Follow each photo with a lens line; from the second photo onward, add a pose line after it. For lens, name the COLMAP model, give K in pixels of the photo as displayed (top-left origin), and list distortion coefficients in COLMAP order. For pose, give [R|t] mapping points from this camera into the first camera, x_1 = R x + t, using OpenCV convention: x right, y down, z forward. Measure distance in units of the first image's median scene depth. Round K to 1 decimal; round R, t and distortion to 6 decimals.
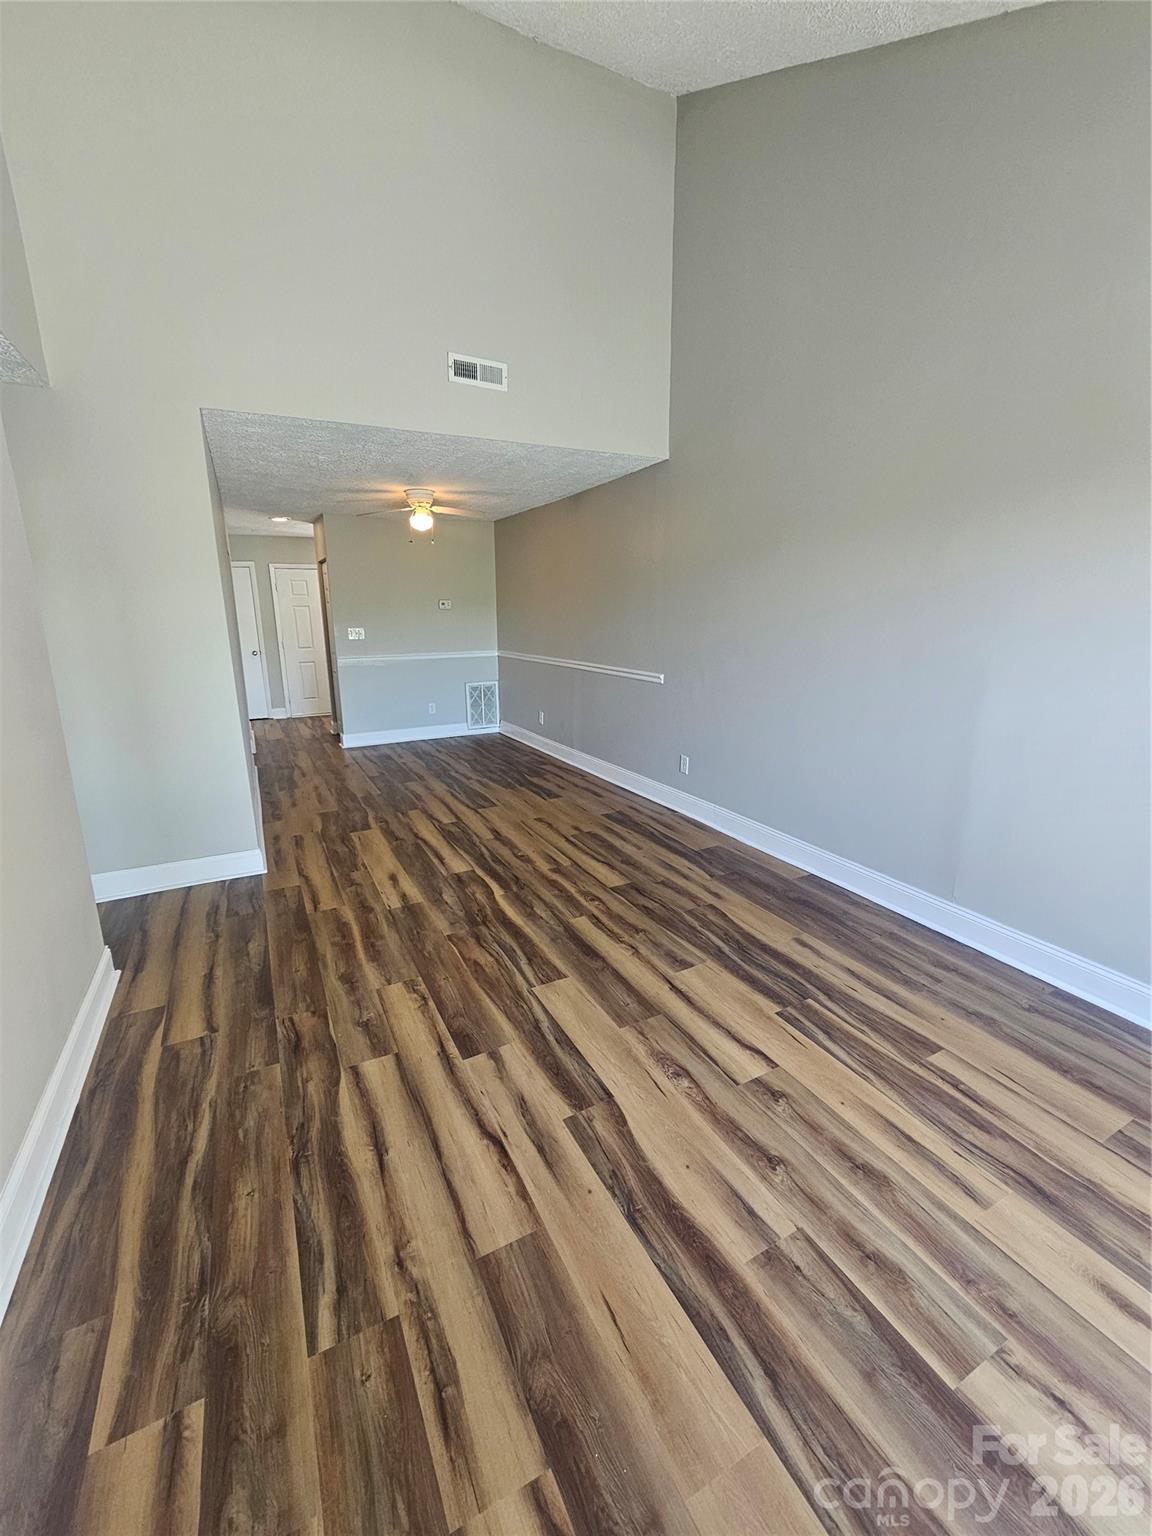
lens RADIAL K [[625.4, 0, 581.3], [0, 625.4, 774.9], [0, 0, 1]] dist [-0.004120, -0.000413]
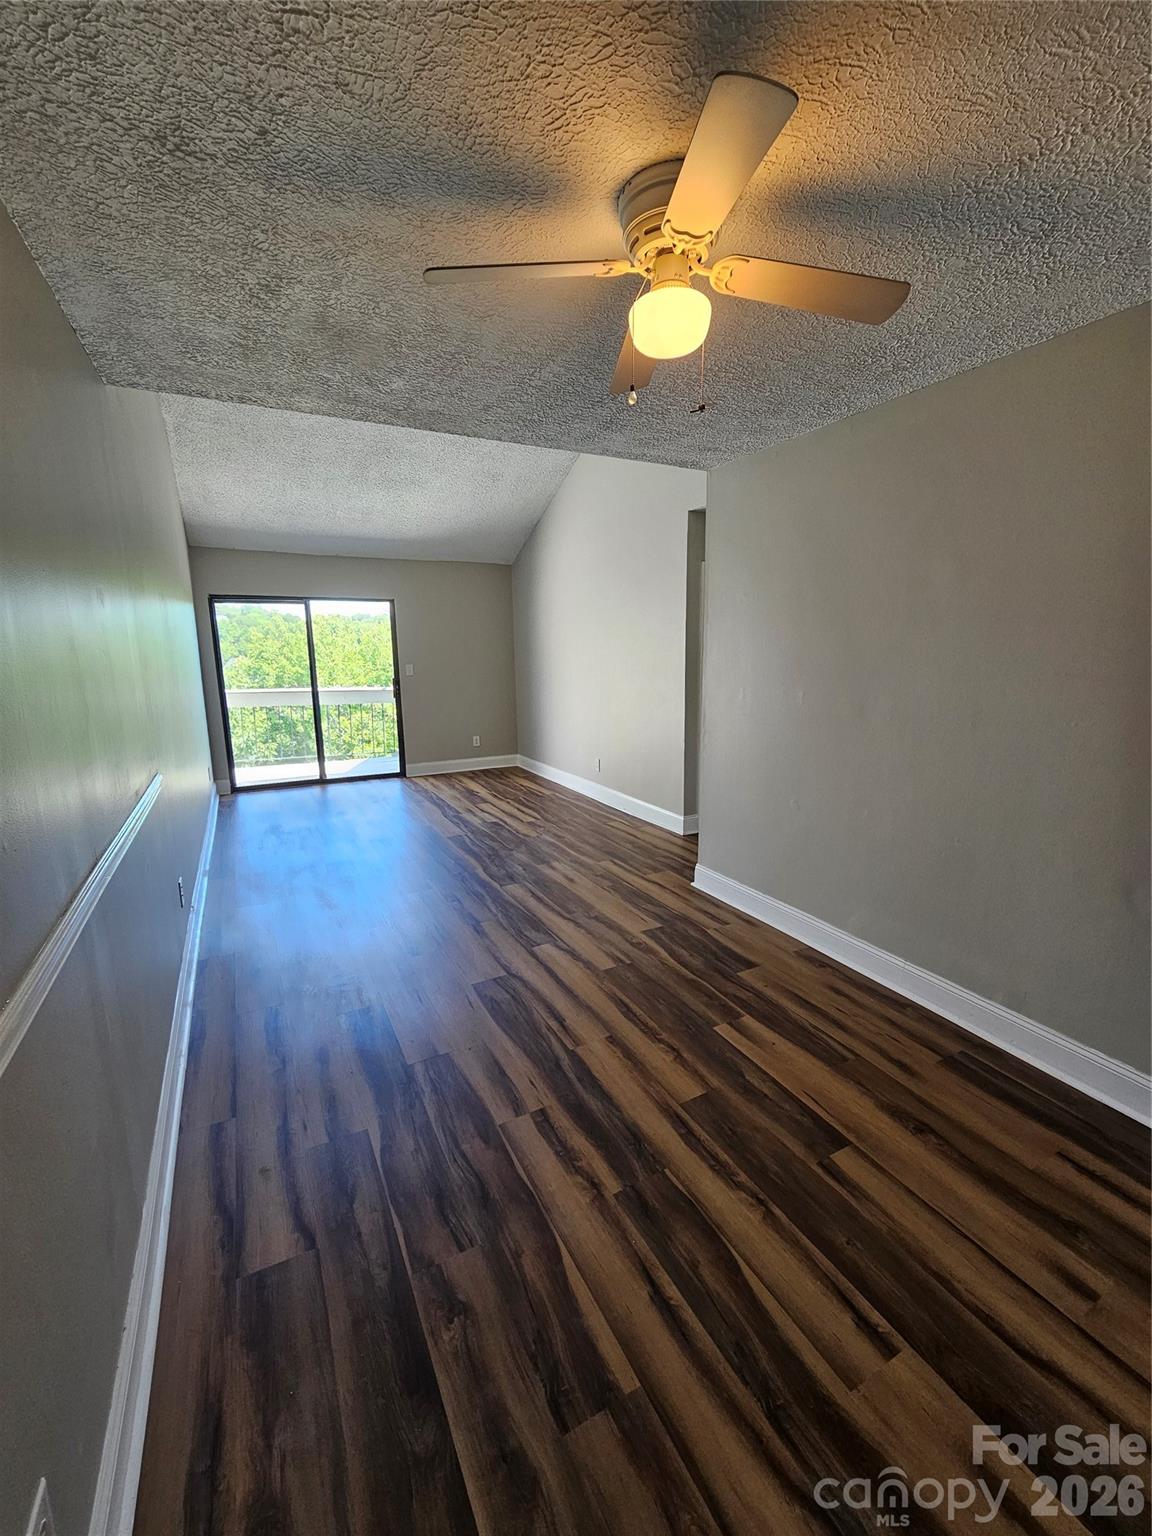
lens RADIAL K [[625.4, 0, 584.9], [0, 625.4, 768.8], [0, 0, 1]] dist [-0.004120, -0.000413]
pose [[-0.999509, 0.030510, -0.007193, -0.339244], [0.024180, 0.896457, 0.442470, -0.547232], [0.019948, 0.442079, -0.896754, 2.021874]]
